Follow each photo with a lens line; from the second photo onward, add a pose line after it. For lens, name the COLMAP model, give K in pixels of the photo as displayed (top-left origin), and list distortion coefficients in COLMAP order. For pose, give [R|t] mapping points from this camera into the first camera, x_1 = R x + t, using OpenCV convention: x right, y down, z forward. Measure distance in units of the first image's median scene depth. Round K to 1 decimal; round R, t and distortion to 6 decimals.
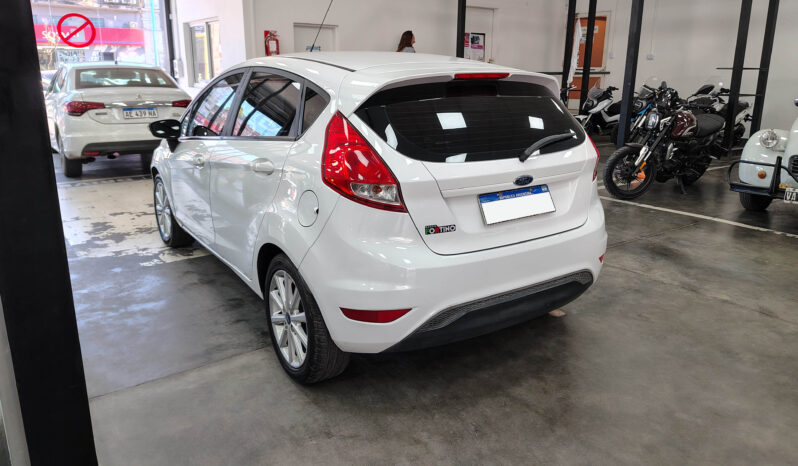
lens RADIAL K [[570.4, 0, 393.8], [0, 570.4, 226.8], [0, 0, 1]] dist [0.037785, -0.037195]
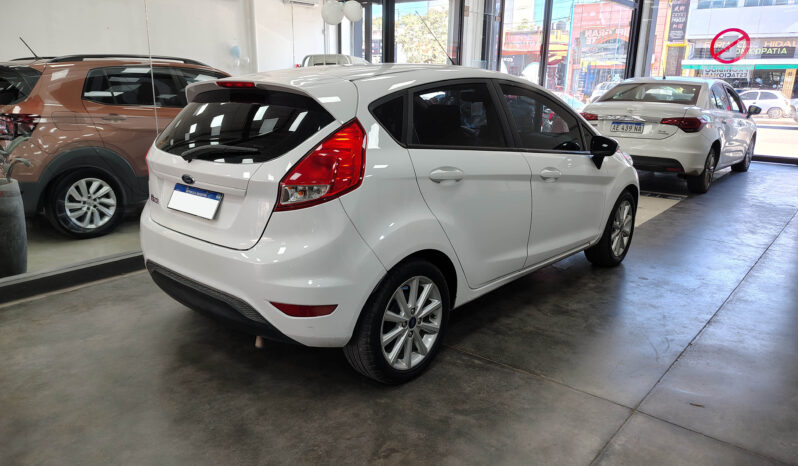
lens RADIAL K [[570.4, 0, 395.9], [0, 570.4, 239.7], [0, 0, 1]] dist [0.037785, -0.037195]
pose [[0.264295, 0.259726, -0.928811, 1.246670], [-0.267282, 0.945059, 0.188213, -0.257597], [0.926665, 0.198510, 0.319194, 0.940601]]
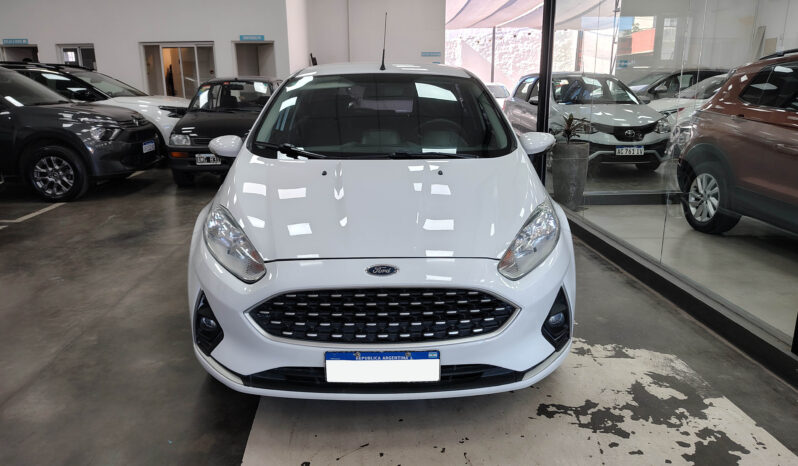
lens RADIAL K [[570.4, 0, 399.4], [0, 570.4, 236.8], [0, 0, 1]] dist [0.037785, -0.037195]
pose [[-0.852963, -0.130231, 0.505464, -1.000704], [0.142792, 0.873218, 0.465941, -0.705222], [-0.502060, 0.469606, -0.726227, 2.655083]]
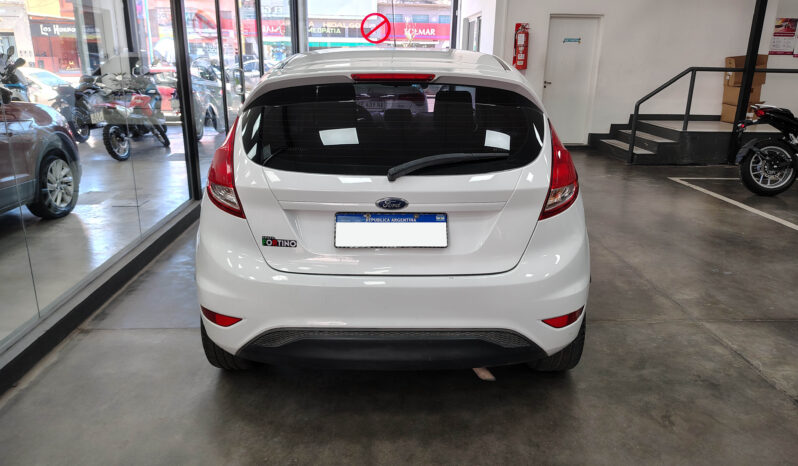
lens RADIAL K [[570.4, 0, 400.2], [0, 570.4, 231.3], [0, 0, 1]] dist [0.037785, -0.037195]
pose [[0.839834, 0.163316, -0.517693, 0.612326], [-0.153431, 0.986199, 0.062209, -0.085817], [0.520709, 0.027185, 0.853302, 0.265211]]
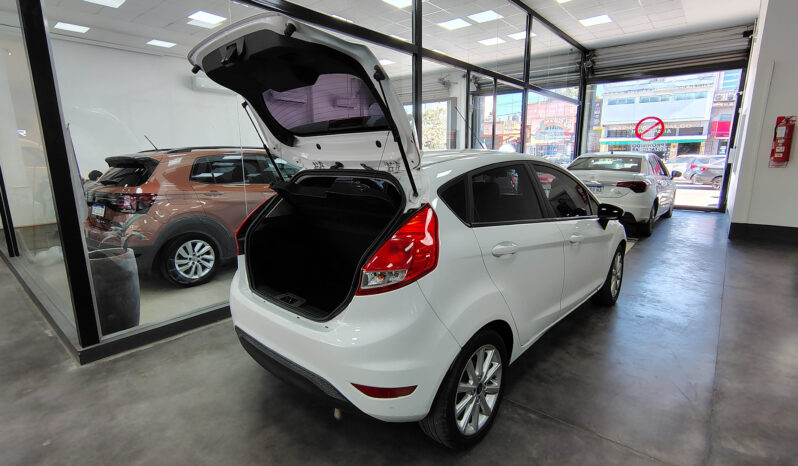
lens RADIAL K [[384.3, 0, 400.9], [0, 384.3, 235.9], [0, 0, 1]] dist [-0.000189, 0.000960]
pose [[0.256381, 0.193363, -0.947037, 0.945631], [-0.246543, 0.960460, 0.129360, -0.272137], [0.934605, 0.200320, 0.293916, 0.908455]]
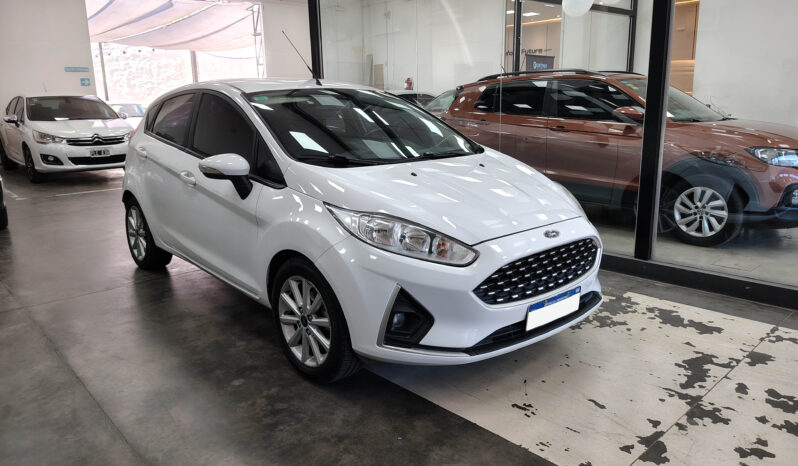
lens RADIAL K [[570.4, 0, 392.1], [0, 570.4, 226.5], [0, 0, 1]] dist [0.037785, -0.037195]
pose [[-0.991505, 0.047865, -0.120939, -0.220235], [-0.014490, 0.883386, 0.468422, -0.794389], [0.129257, 0.466196, -0.875188, 2.969872]]
